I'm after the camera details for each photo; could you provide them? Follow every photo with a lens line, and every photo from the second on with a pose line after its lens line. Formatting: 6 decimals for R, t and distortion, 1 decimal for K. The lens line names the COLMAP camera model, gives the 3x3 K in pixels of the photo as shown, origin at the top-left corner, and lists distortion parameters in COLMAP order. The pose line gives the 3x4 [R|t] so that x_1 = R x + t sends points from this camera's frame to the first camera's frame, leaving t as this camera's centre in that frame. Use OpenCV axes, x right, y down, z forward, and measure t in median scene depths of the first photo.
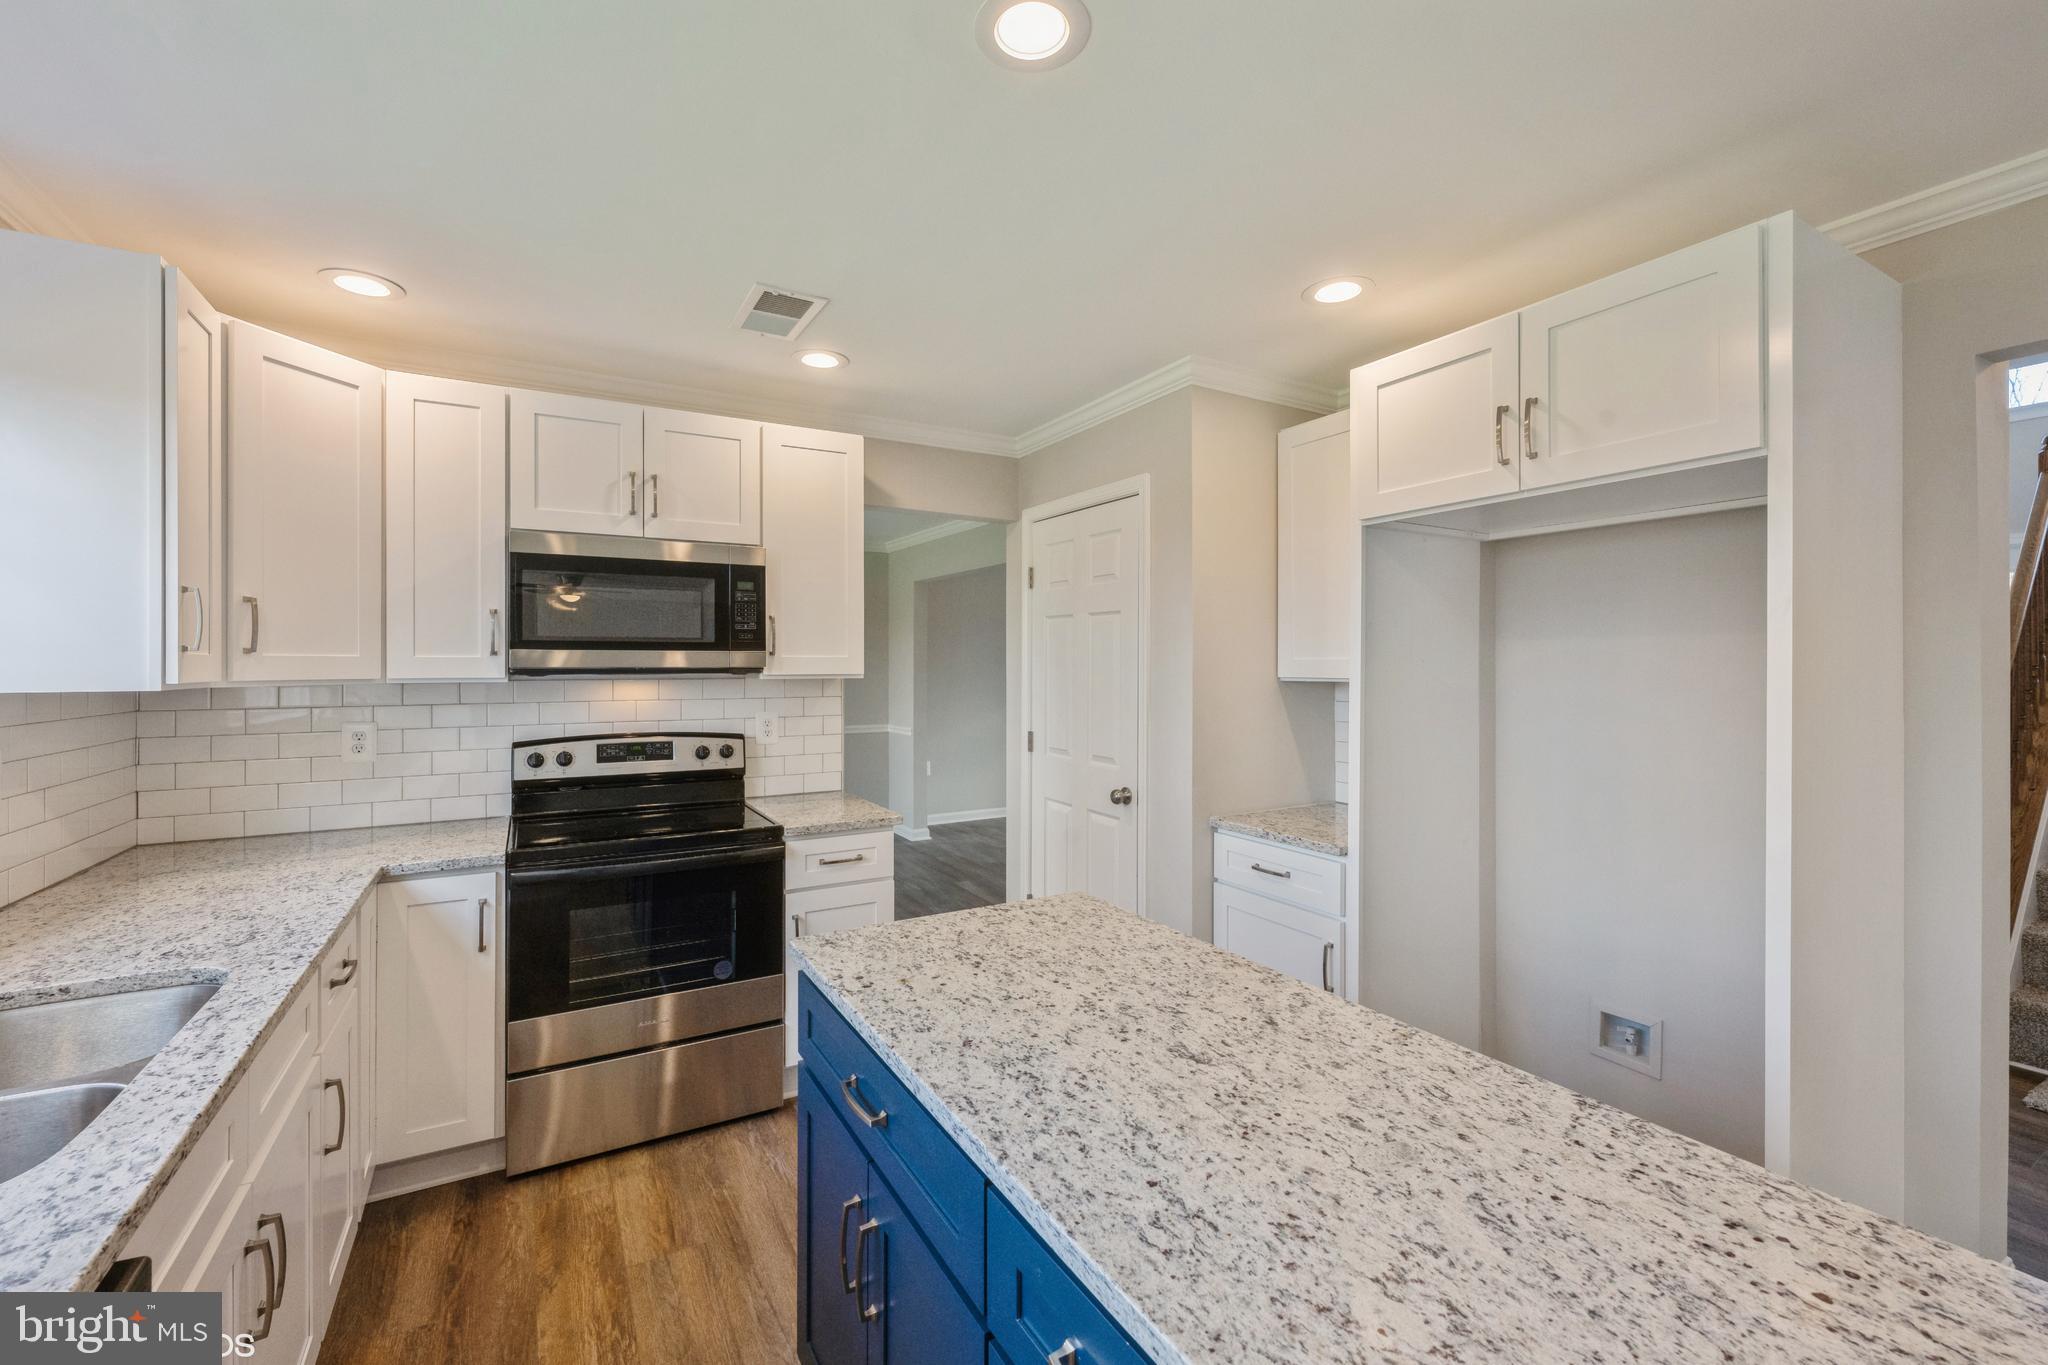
lens RADIAL K [[846.1, 0, 1015.3], [0, 846.1, 666.5], [0, 0, 1]] dist [-0.003395, -0.000395]
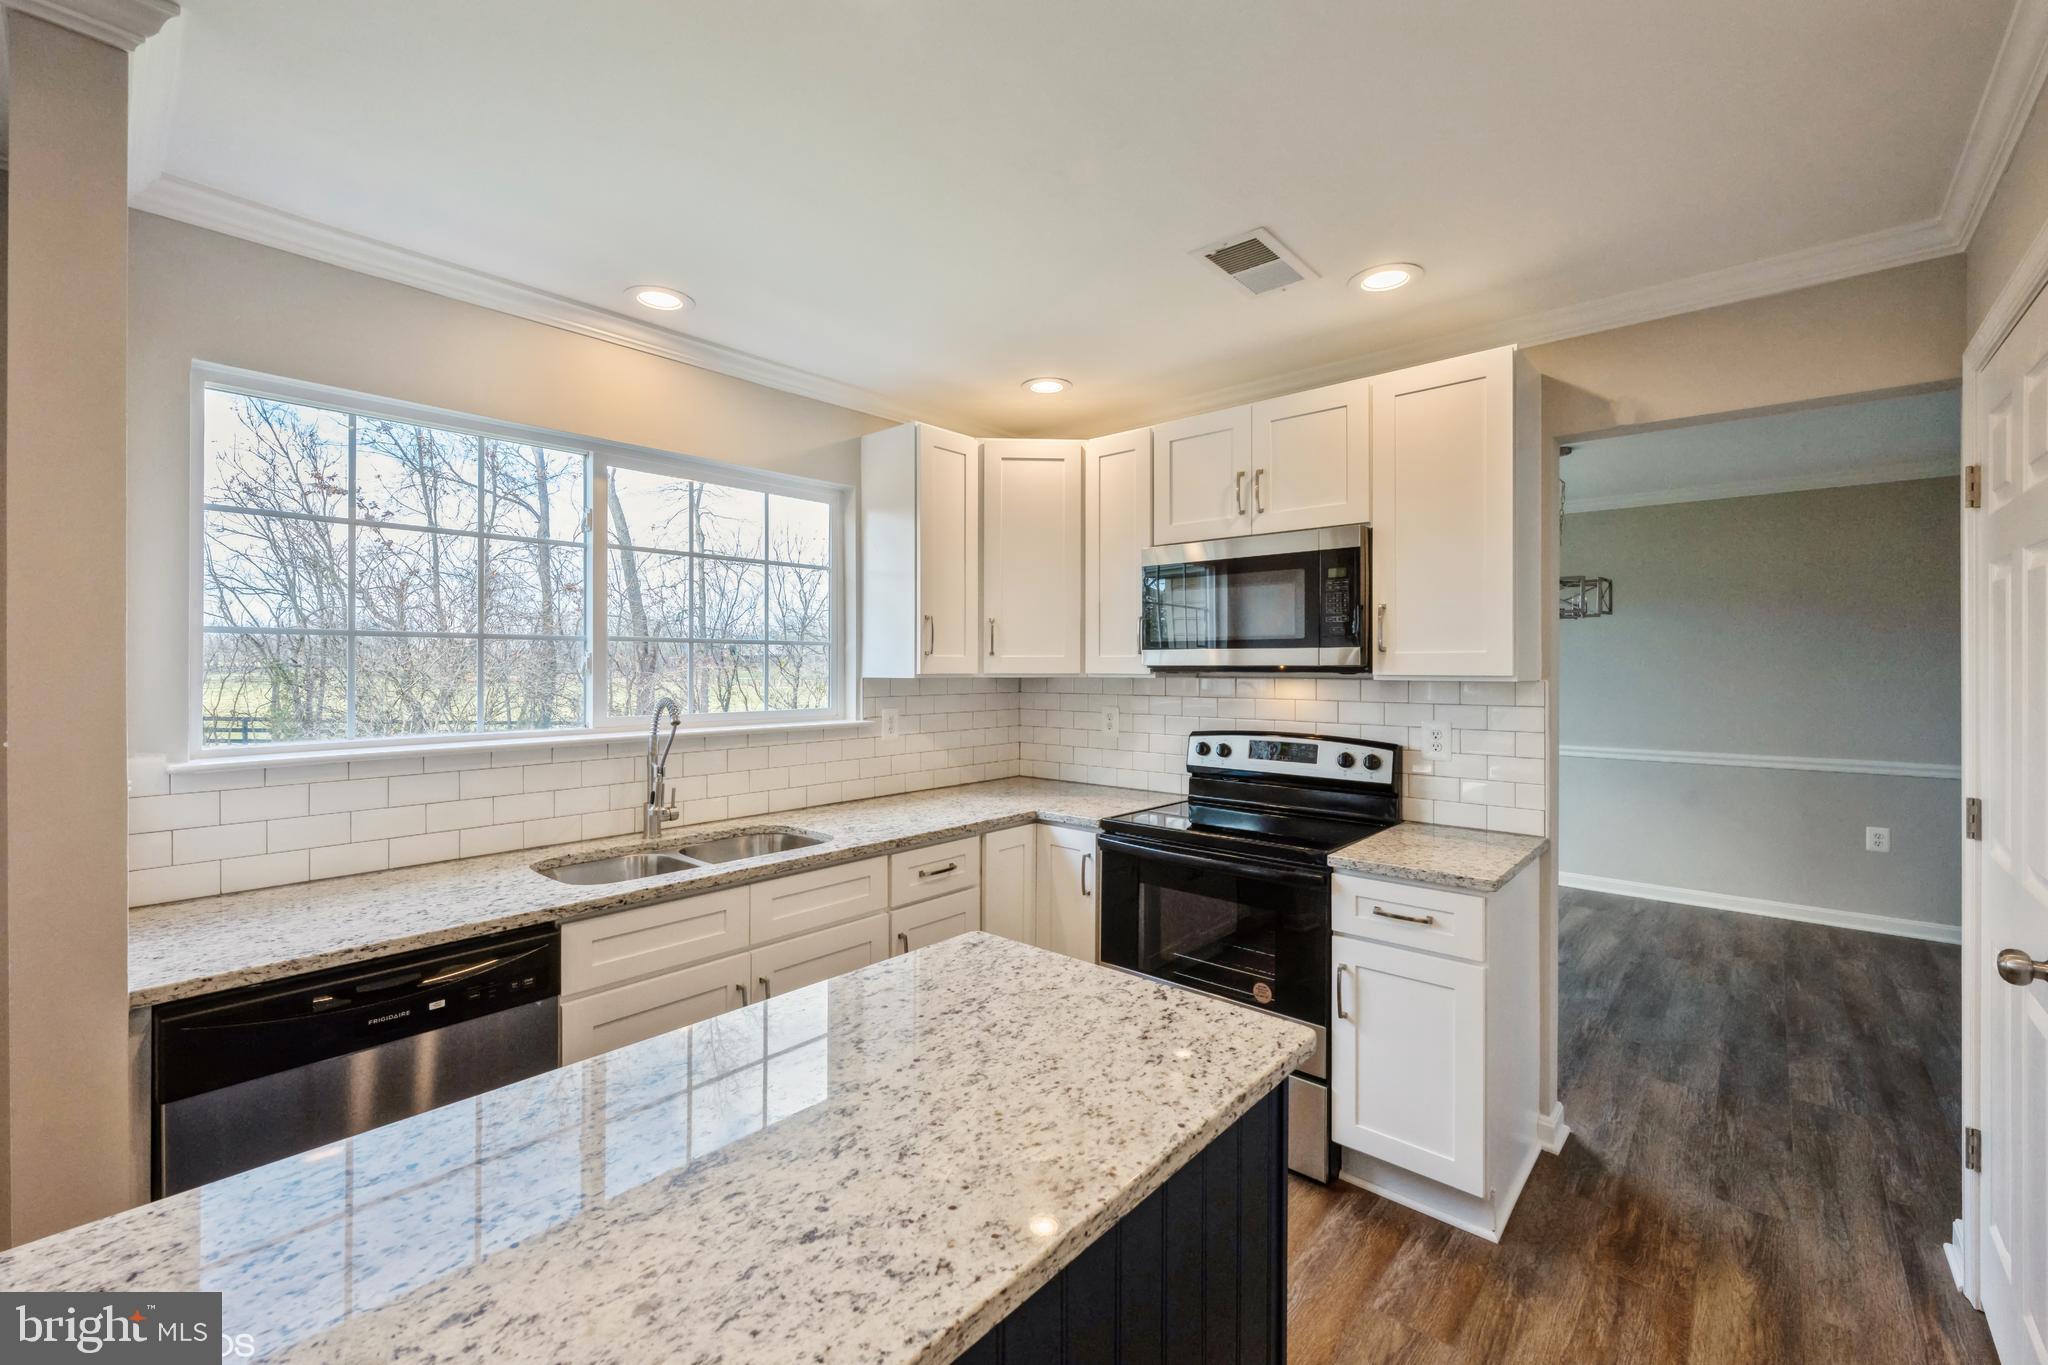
lens RADIAL K [[846.1, 0, 1015.3], [0, 846.1, 666.5], [0, 0, 1]] dist [-0.003395, -0.000395]
pose [[0.310148, 0.002973, -0.950684, 0.452743], [-0.002839, 0.999994, 0.002201, 0.000795], [0.950684, 0.002017, 0.310154, 0.459003]]
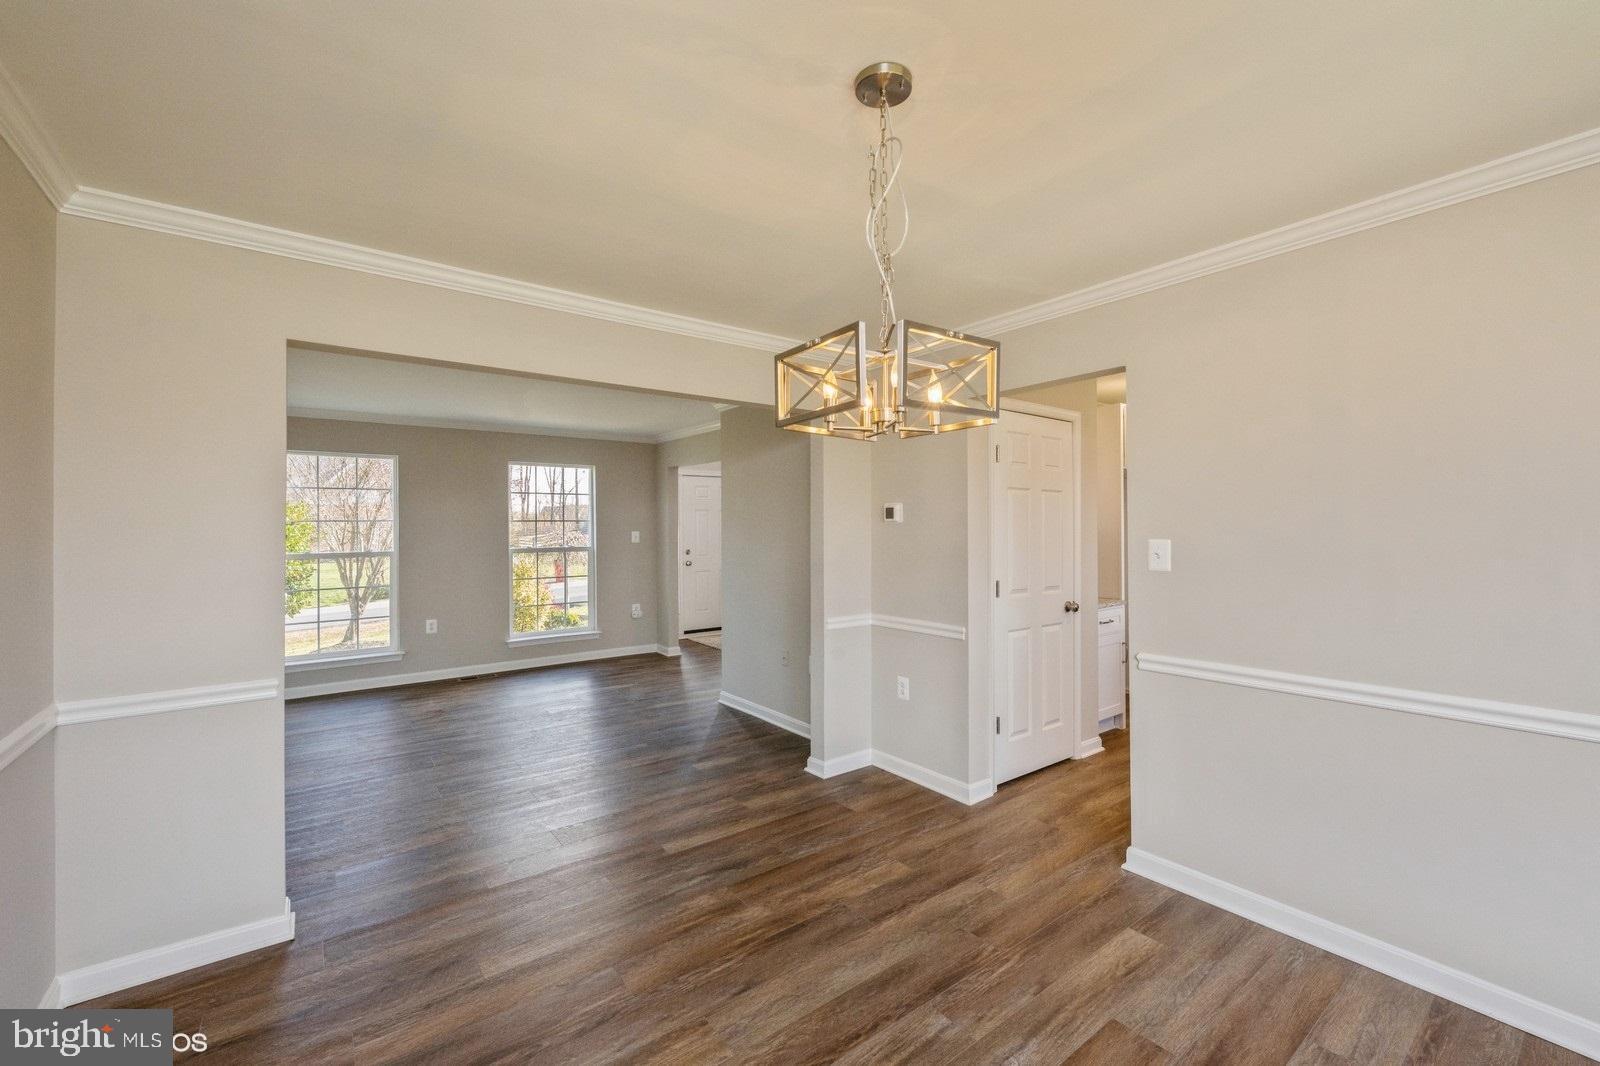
lens RADIAL K [[661.0, 0, 793.2], [0, 661.0, 520.5], [0, 0, 1]] dist [-0.003395, -0.000395]
pose [[-0.115197, 0.005133, 0.993329, -1.255240], [0.002999, 0.999984, -0.004820, -0.011725], [-0.993338, 0.002423, -0.115211, 2.006925]]
